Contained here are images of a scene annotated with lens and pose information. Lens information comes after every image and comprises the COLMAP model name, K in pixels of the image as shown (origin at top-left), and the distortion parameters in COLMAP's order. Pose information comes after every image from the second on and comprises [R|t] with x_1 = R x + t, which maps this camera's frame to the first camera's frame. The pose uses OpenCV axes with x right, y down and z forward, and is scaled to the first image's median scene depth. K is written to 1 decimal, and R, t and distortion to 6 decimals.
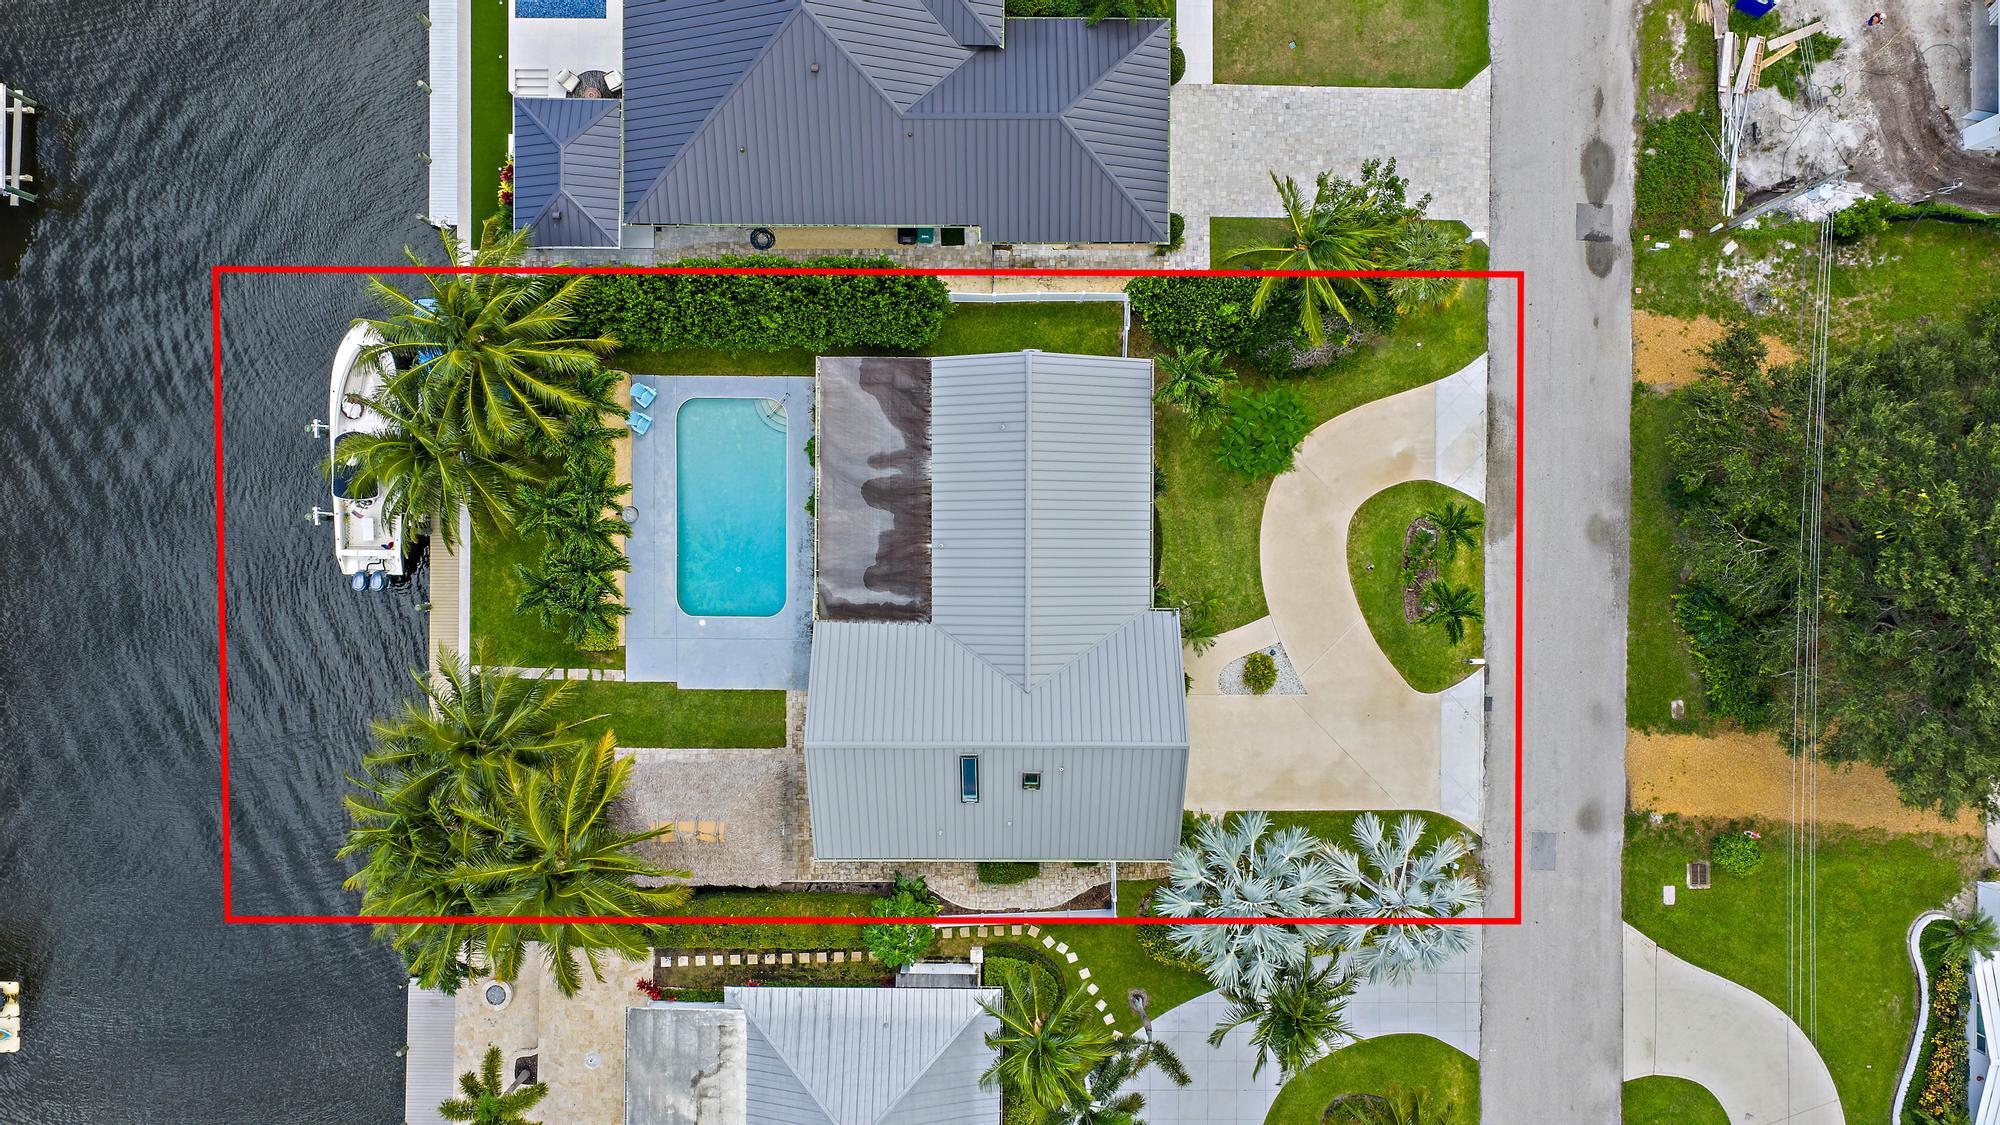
lens RADIAL K [[1641.5, 0, 1006.2], [0, 1641.5, 567.0], [0, 0, 1]] dist [0.023304, -0.042818]
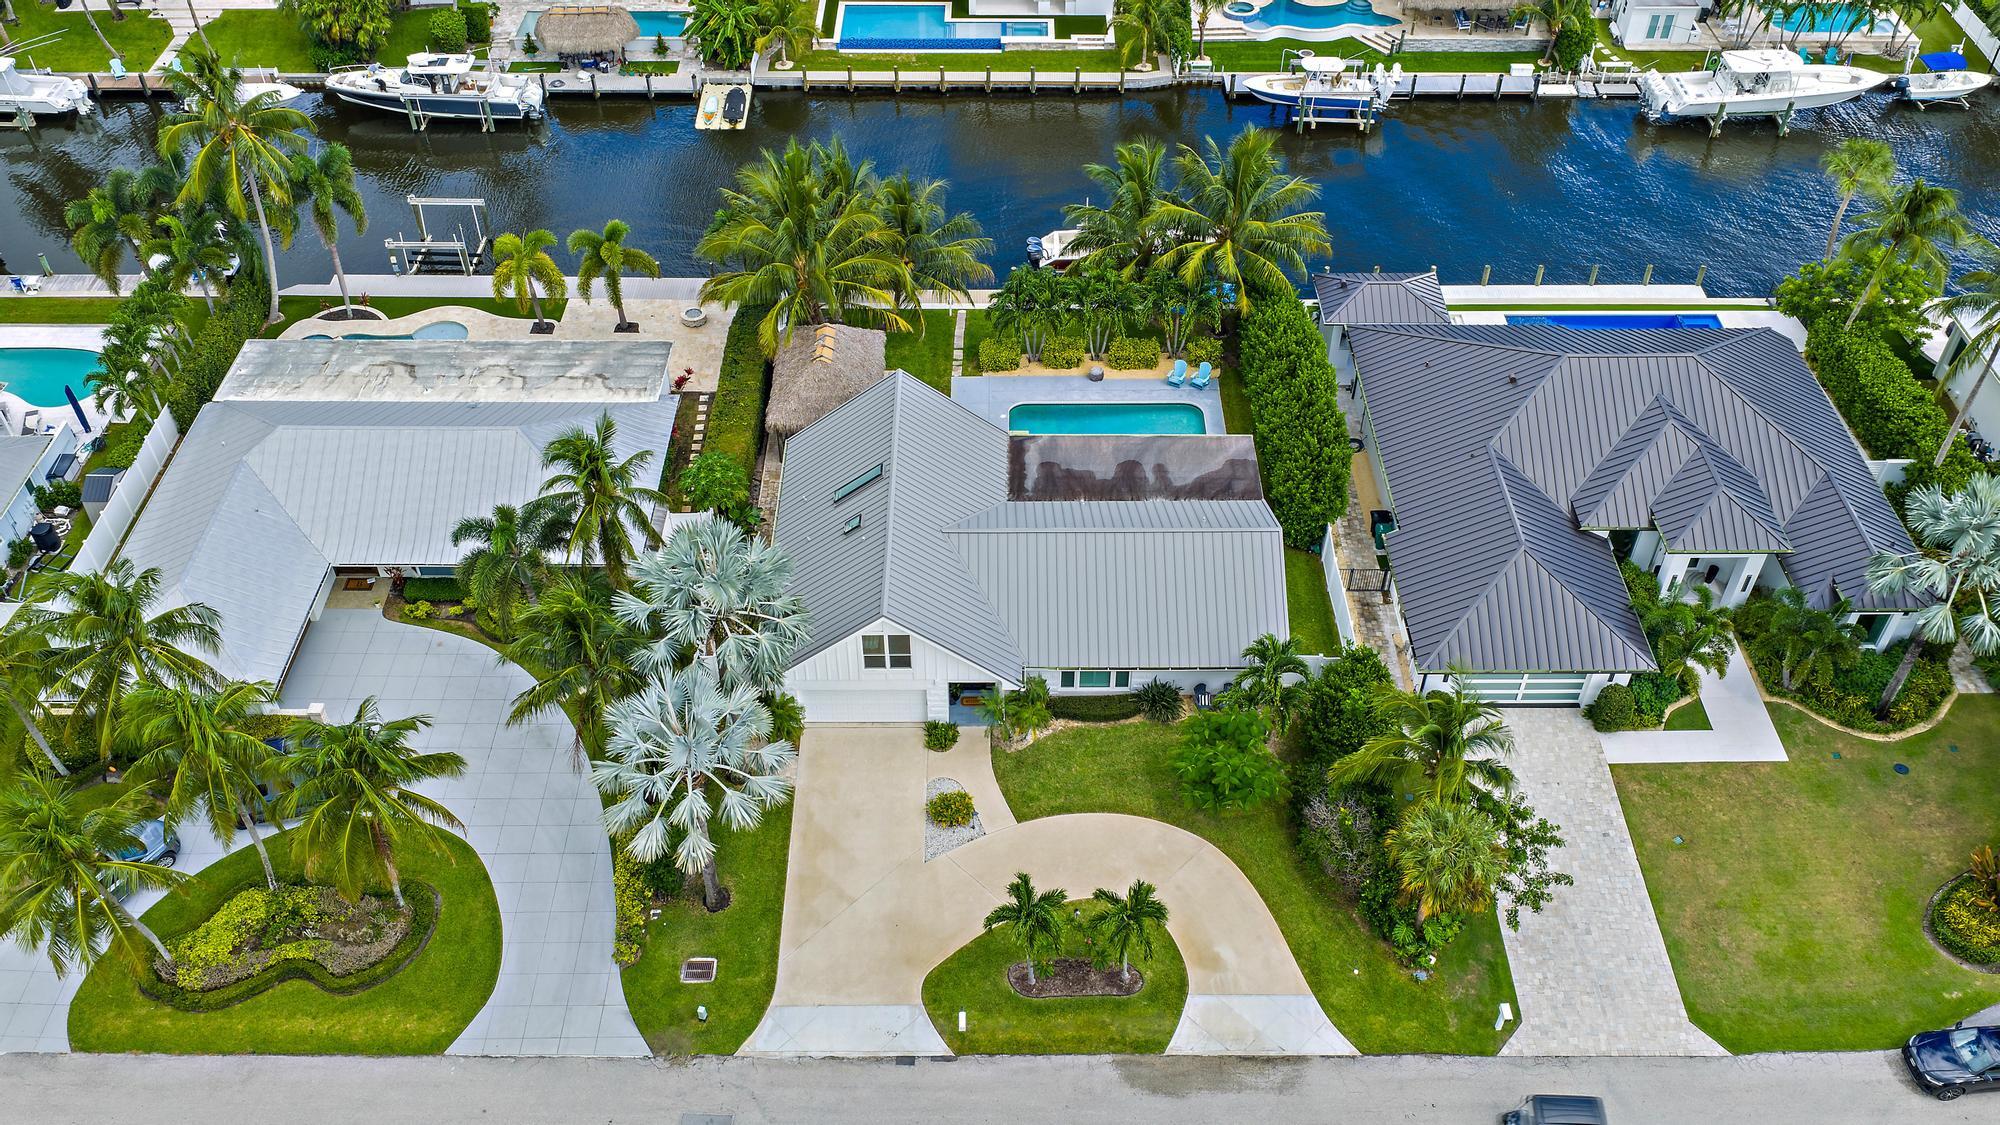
lens RADIAL K [[1659.1, 0, 1007.3], [0, 1659.1, 566.4], [0, 0, 1]] dist [0.020992, -0.037851]
pose [[0.010015, 0.684737, -0.728721, 0.722640], [-0.999939, 0.003500, -0.010454, 0.044247], [-0.004608, 0.728782, 0.684731, 0.305855]]
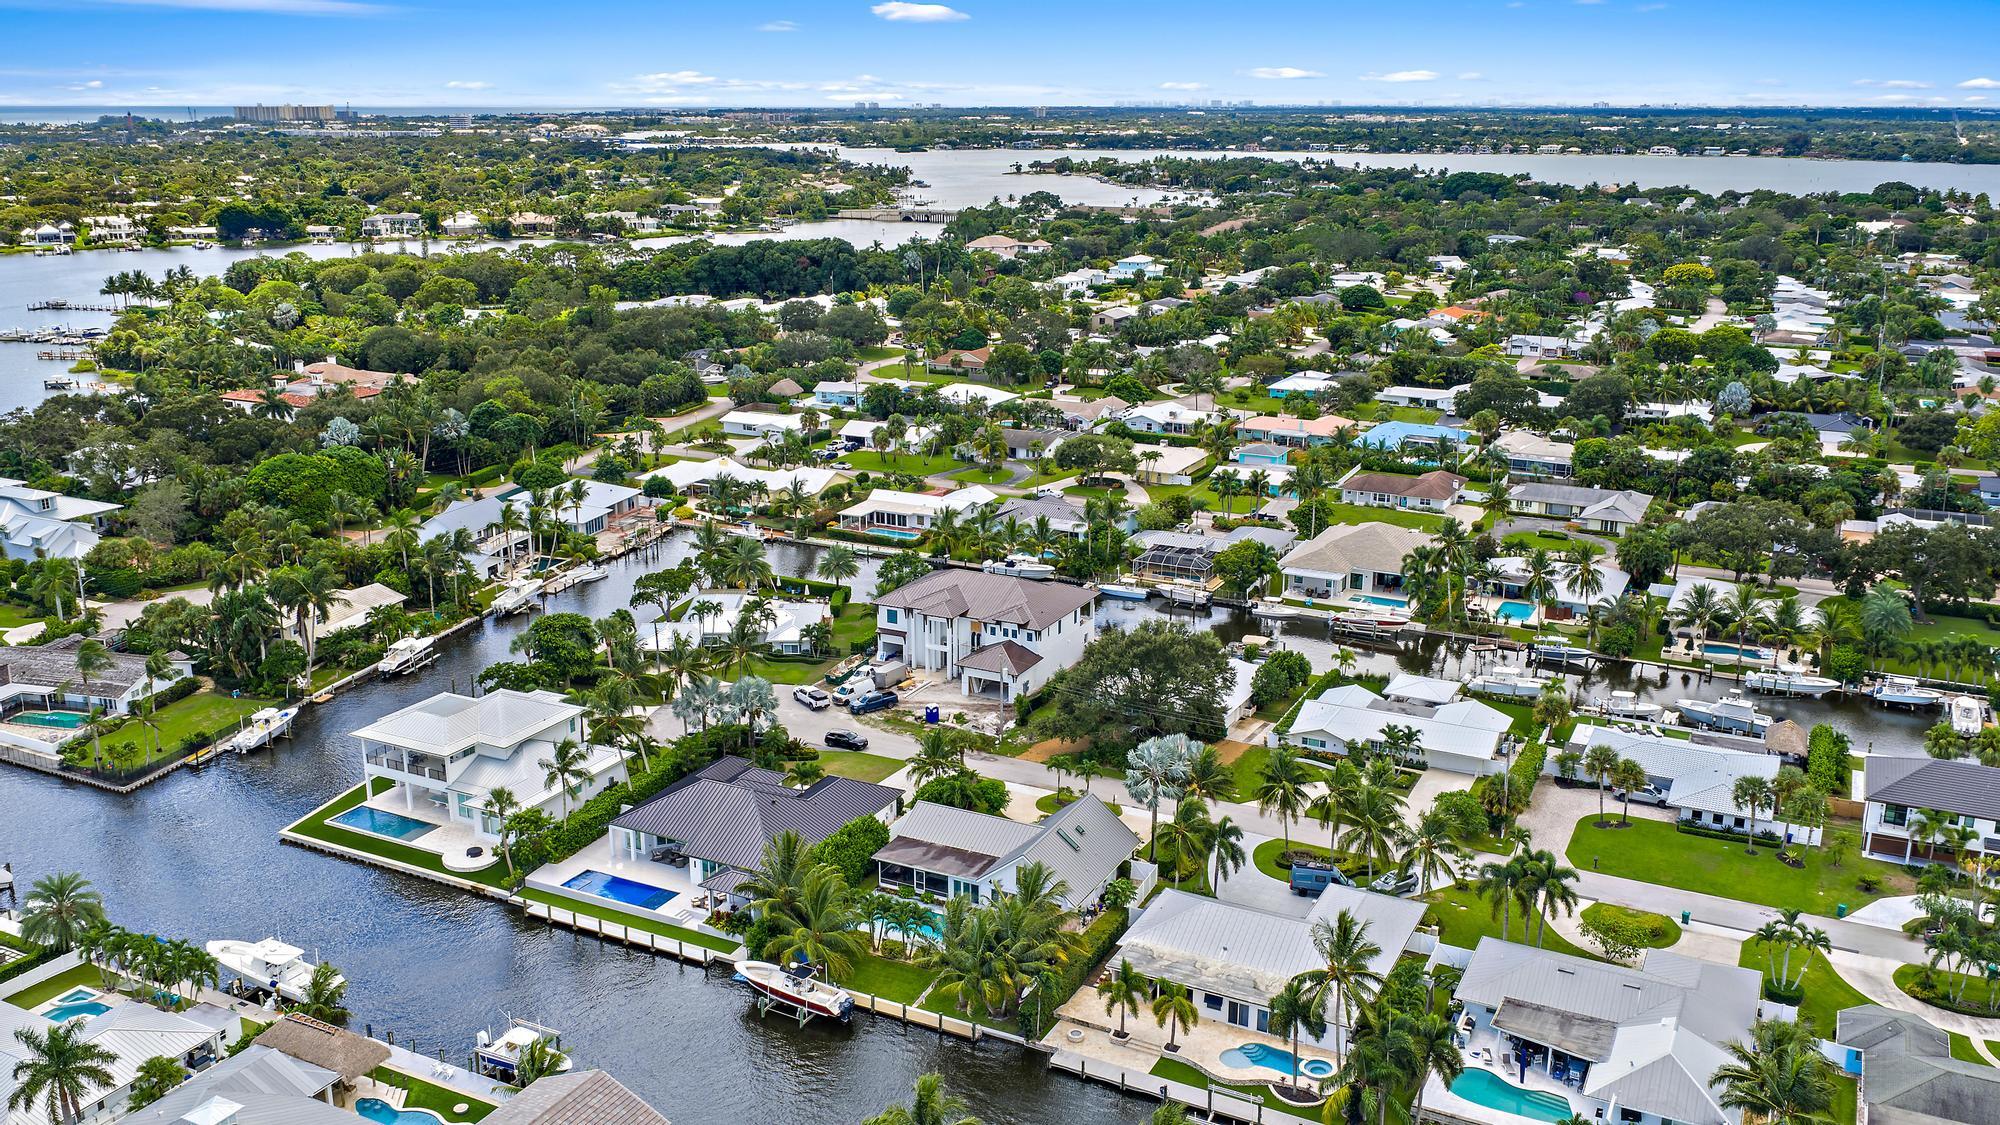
lens RADIAL K [[1641.5, 0, 1006.2], [0, 1641.5, 567.0], [0, 0, 1]] dist [0.023304, -0.042818]
pose [[0.440953, -0.255119, 0.860509, -1.822408], [0.897512, 0.119162, -0.424586, 0.922743], [0.005780, 0.959539, 0.281517, -0.014600]]
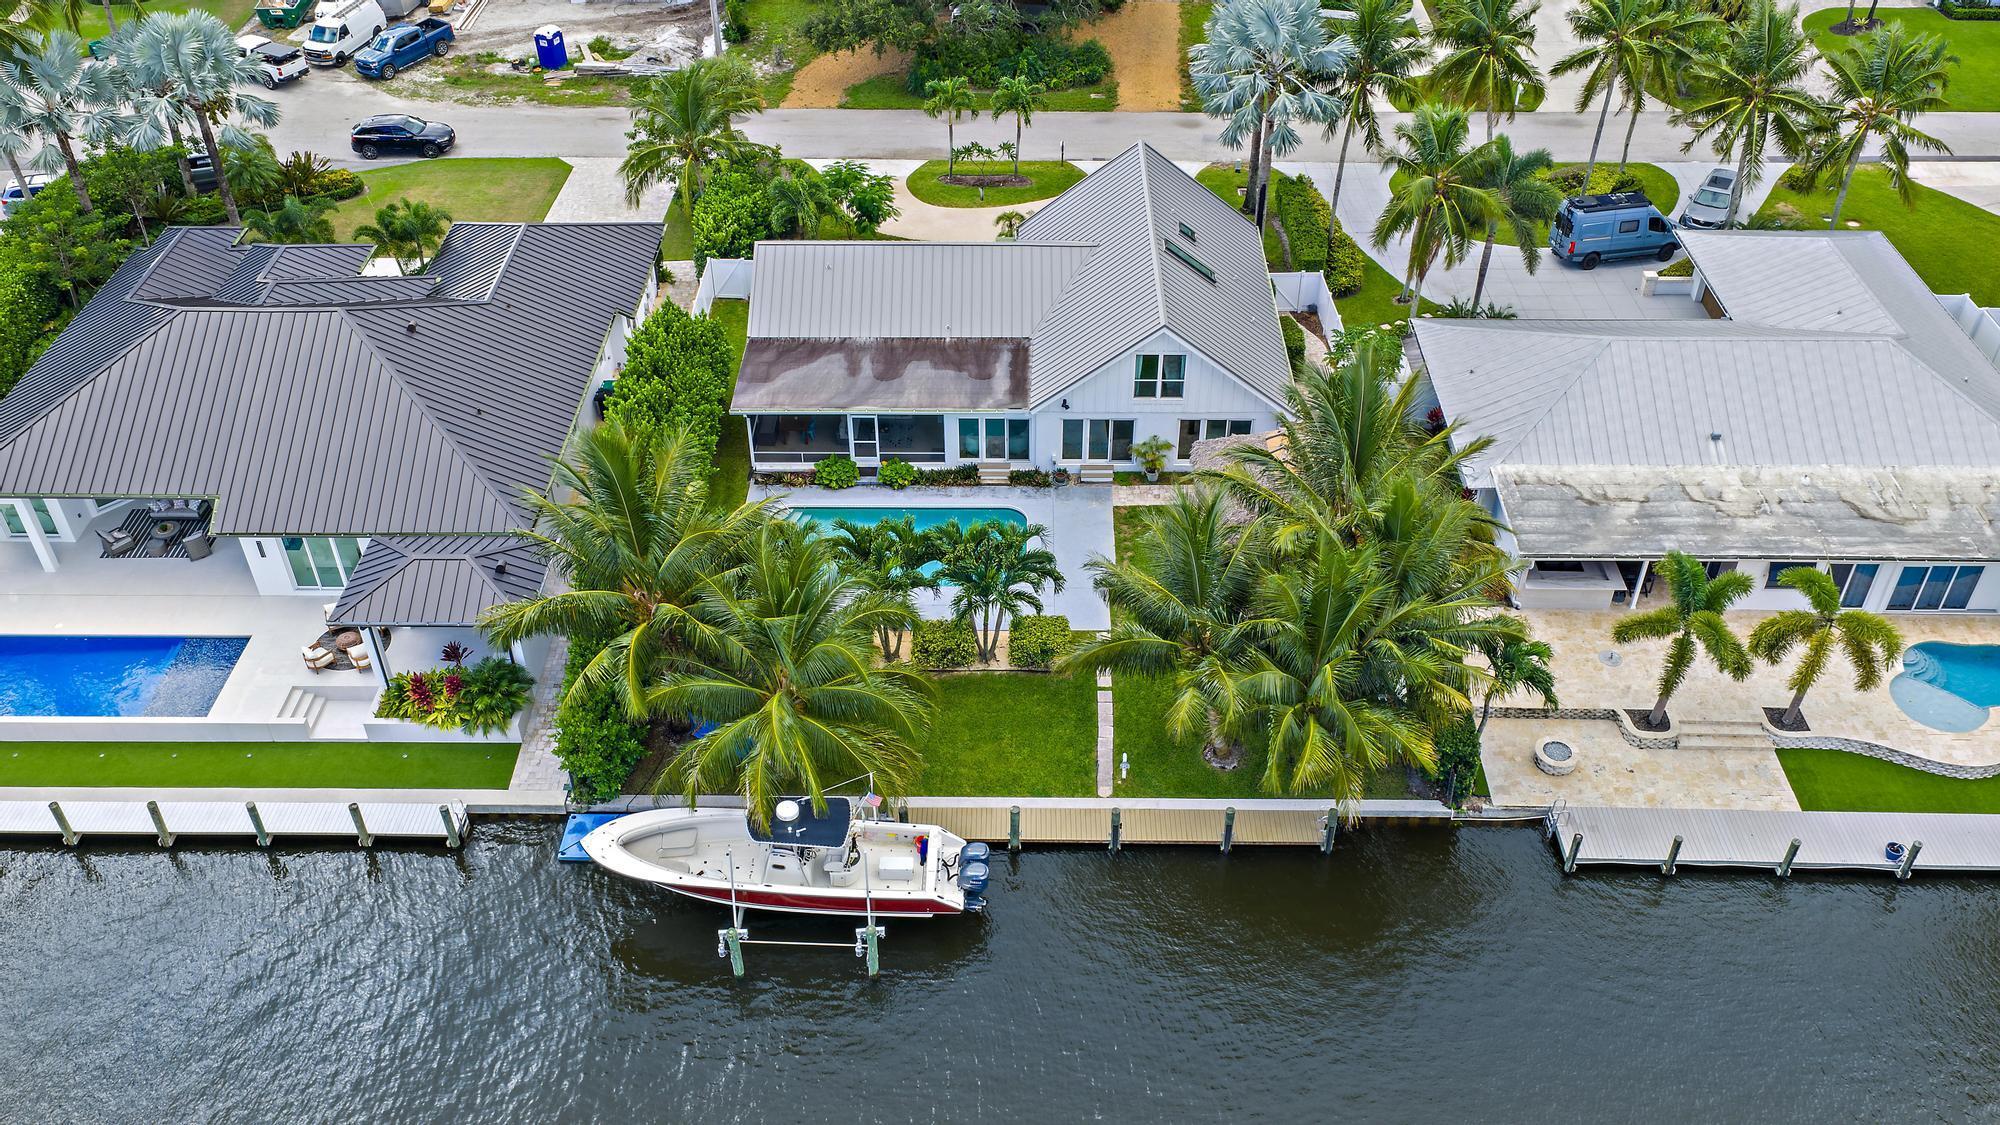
lens RADIAL K [[1659.1, 0, 1007.3], [0, 1659.1, 566.4], [0, 0, 1]] dist [0.020992, -0.037851]
pose [[0.003115, -0.633794, 0.773495, -0.836690], [0.999981, -0.002109, -0.005755, 0.025330], [0.005279, 0.773499, 0.633776, 0.486821]]
